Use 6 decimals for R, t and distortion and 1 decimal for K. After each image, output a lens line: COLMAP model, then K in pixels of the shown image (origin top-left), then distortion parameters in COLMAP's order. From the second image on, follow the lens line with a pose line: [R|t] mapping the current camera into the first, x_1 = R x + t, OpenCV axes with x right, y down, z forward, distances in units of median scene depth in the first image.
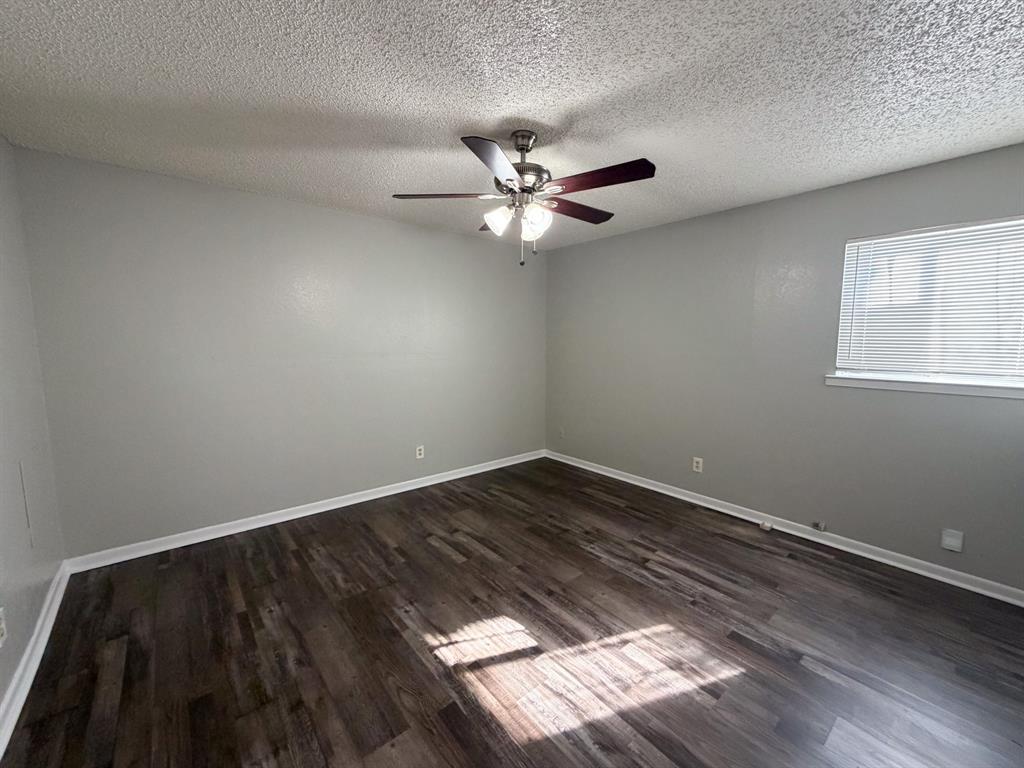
lens RADIAL K [[407.8, 0, 509.5], [0, 407.8, 383.4], [0, 0, 1]] dist [-0.000116, 0.000053]
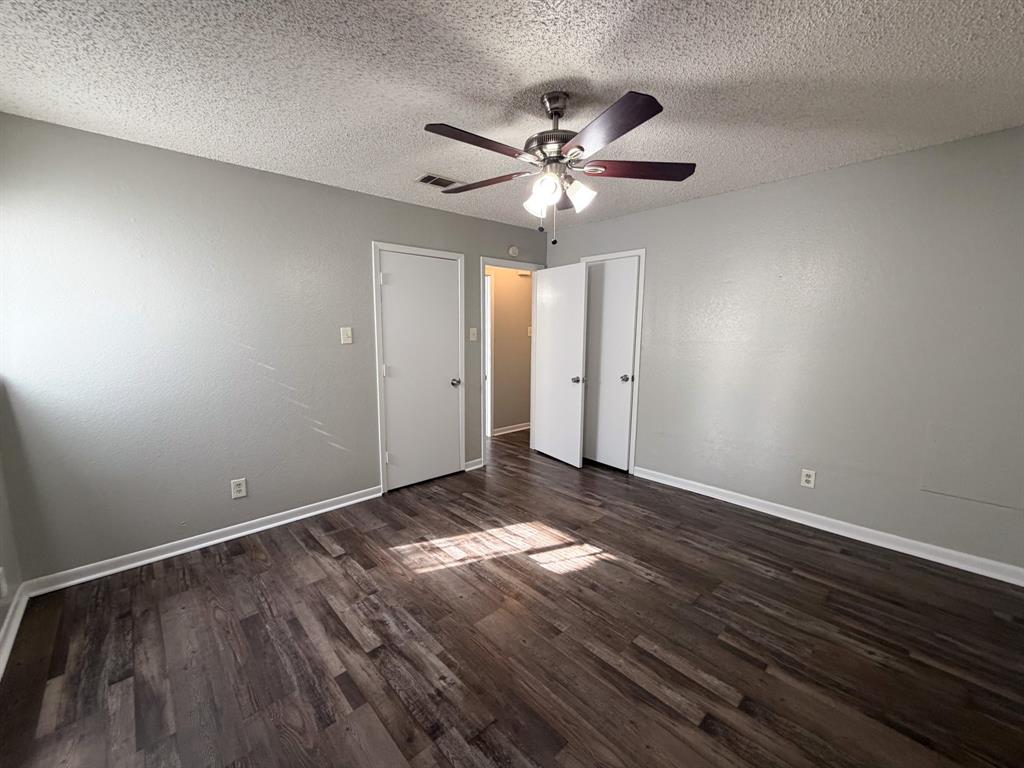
lens RADIAL K [[407.8, 0, 509.5], [0, 407.8, 383.4], [0, 0, 1]] dist [-0.000116, 0.000053]
pose [[-0.998731, 0.003219, -0.050262, 0.179952], [-0.008991, 0.970533, 0.240800, -0.206533], [0.049556, 0.240946, -0.969272, 1.961982]]
